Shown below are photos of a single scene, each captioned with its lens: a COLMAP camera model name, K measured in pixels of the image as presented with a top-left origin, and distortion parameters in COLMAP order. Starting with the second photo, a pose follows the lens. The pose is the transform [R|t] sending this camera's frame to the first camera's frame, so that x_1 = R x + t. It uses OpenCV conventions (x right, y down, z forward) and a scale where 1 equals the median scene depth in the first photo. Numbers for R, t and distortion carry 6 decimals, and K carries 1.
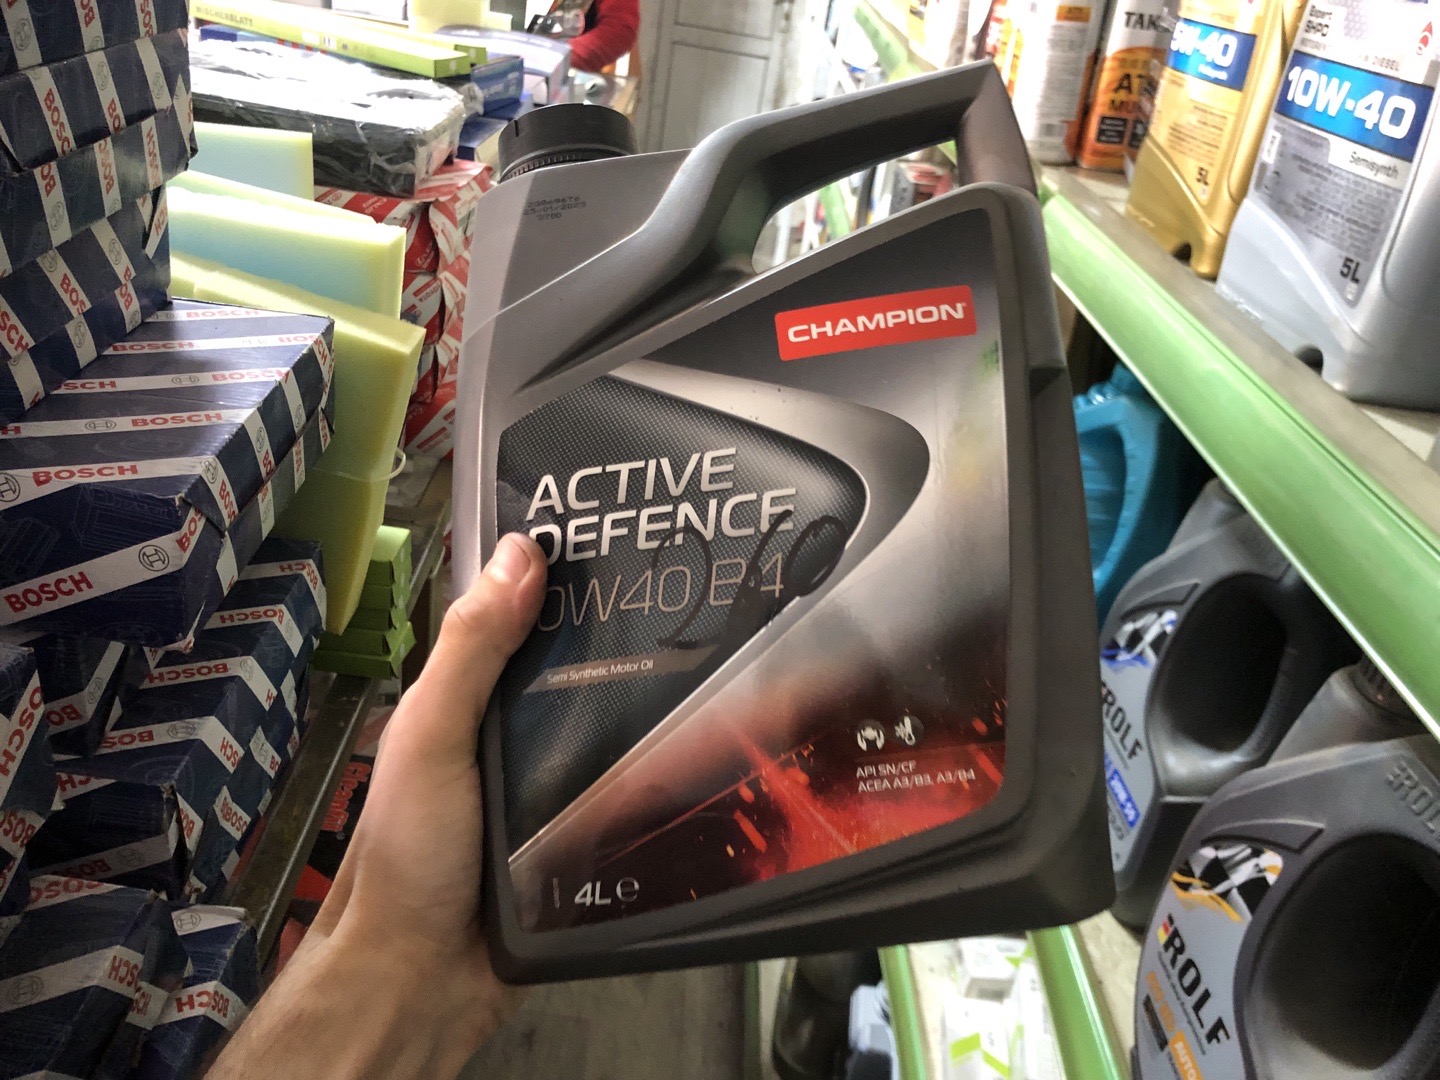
lens RADIAL K [[1271.7, 0, 742.6], [0, 1271.7, 570.0], [0, 0, 1]] dist [-0.010503, -0.018810]
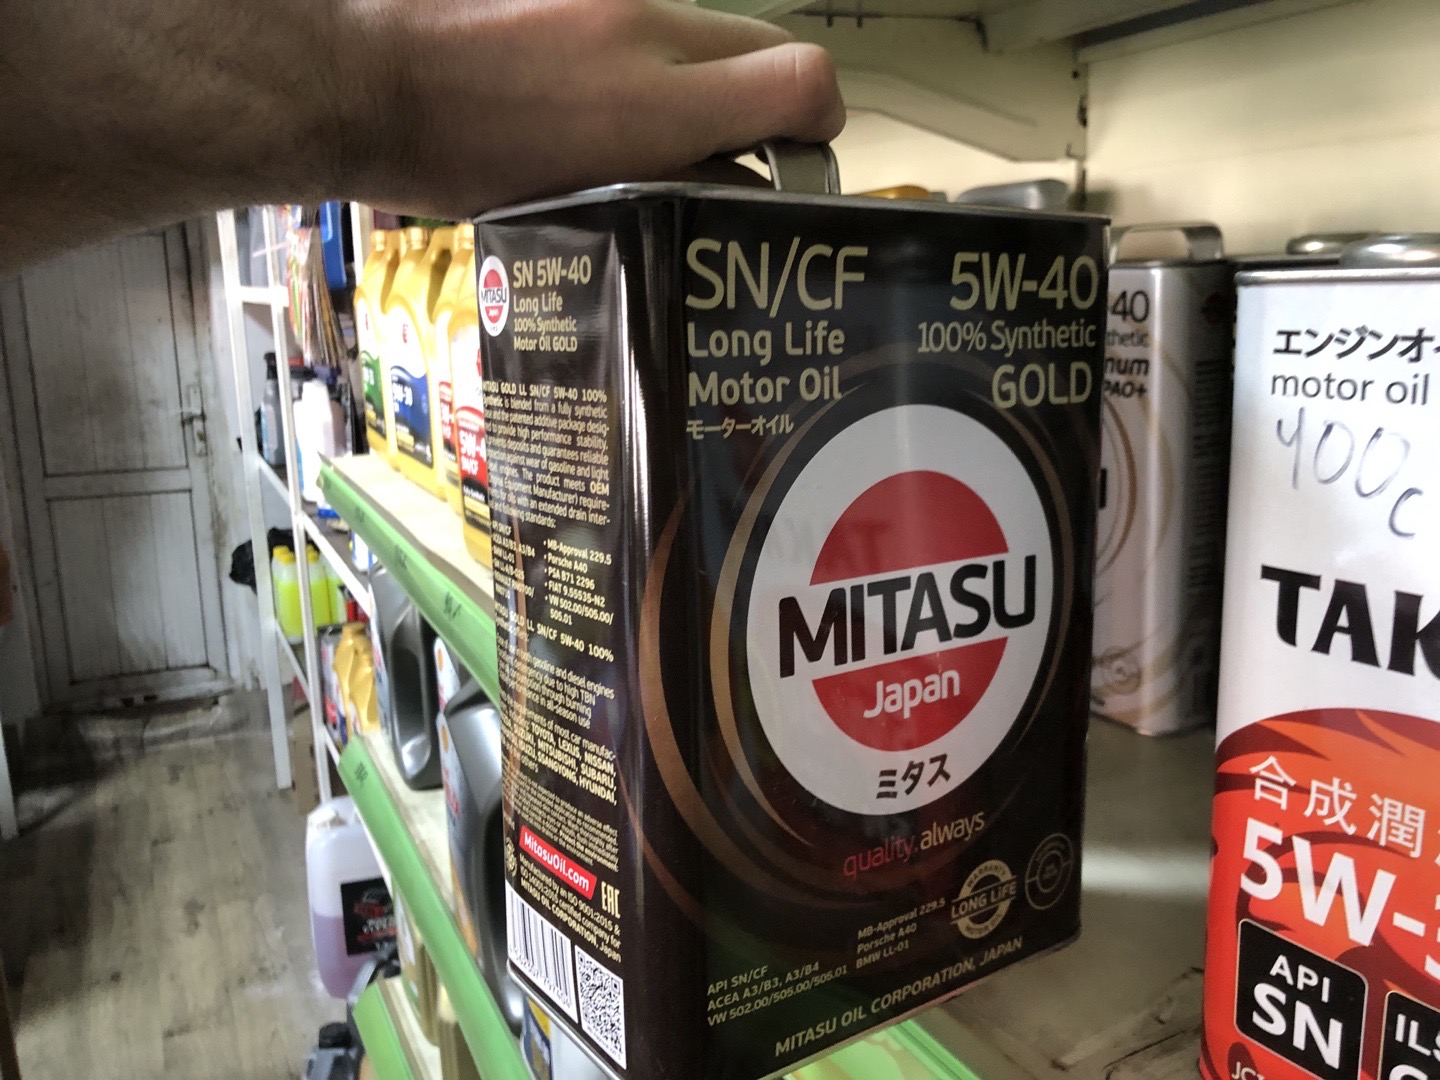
lens RADIAL K [[1200.7, 0, 730.1], [0, 1200.7, 561.1], [0, 0, 1]] dist [-0.000391, 0.011041]
pose [[0.885818, -0.248360, 0.391974, 0.048433], [0.332158, 0.929231, -0.161867, -0.496759], [-0.324033, 0.273582, 0.905624, 0.919468]]
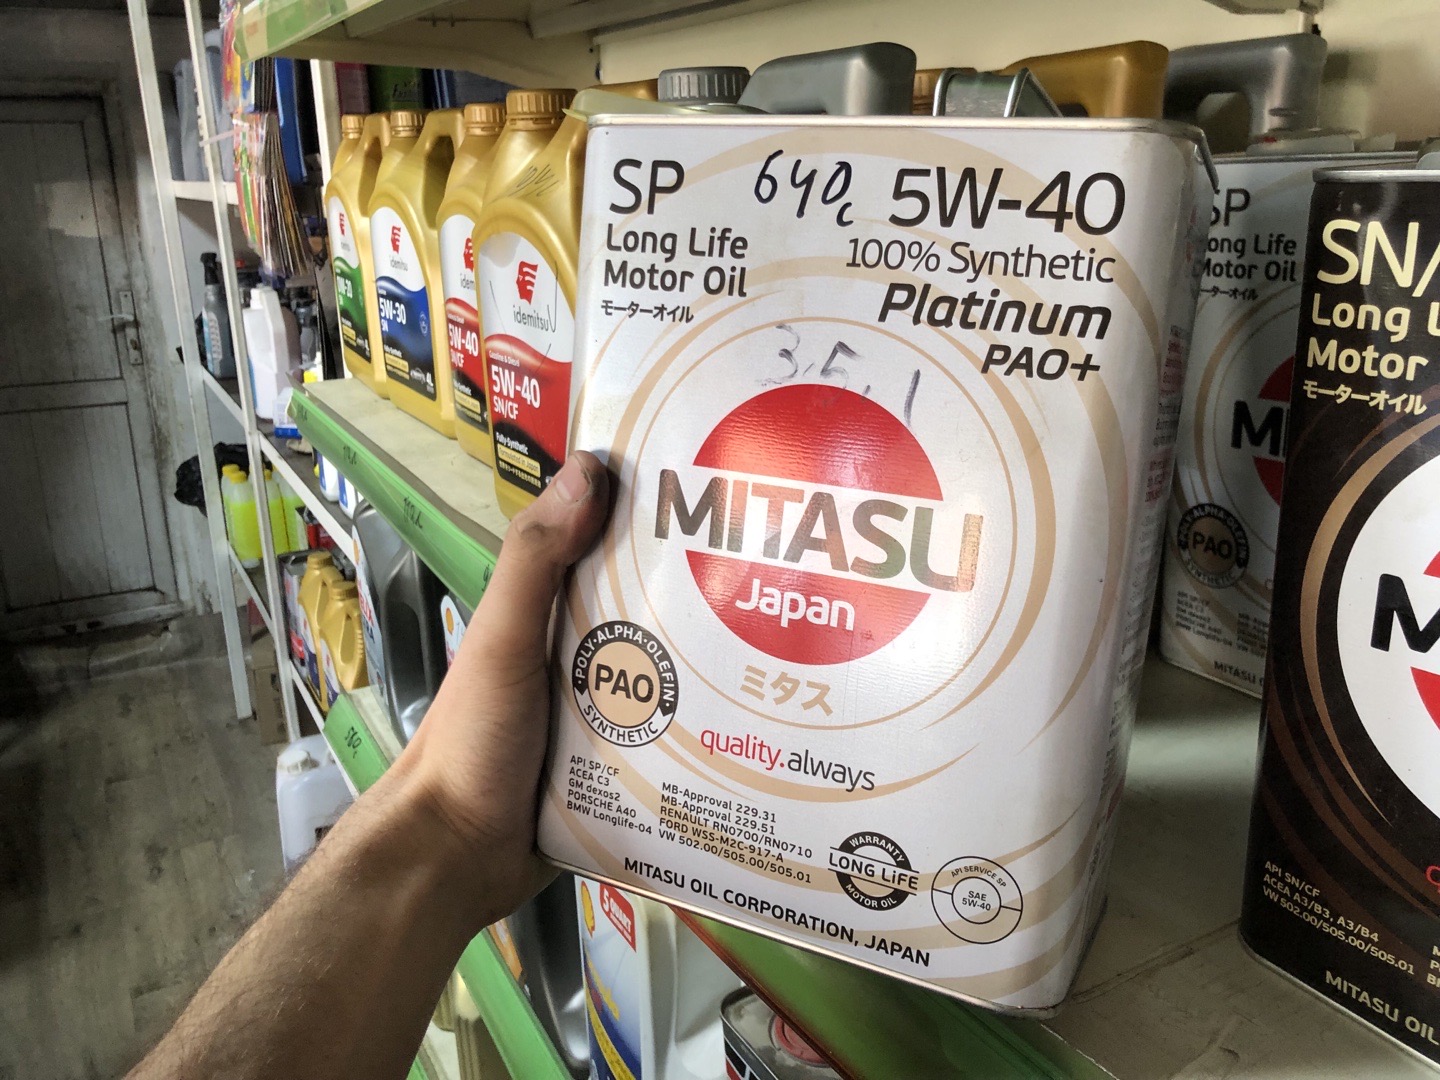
lens RADIAL K [[1200.9, 0, 720.0], [0, 1200.9, 540.0], [0, 0, 1]] dist [0.005358, 0.020672]
pose [[0.866210, -0.292014, 0.405472, 0.042868], [0.353566, 0.931593, -0.084406, -0.553931], [-0.353087, 0.216475, 0.910202, 1.019187]]
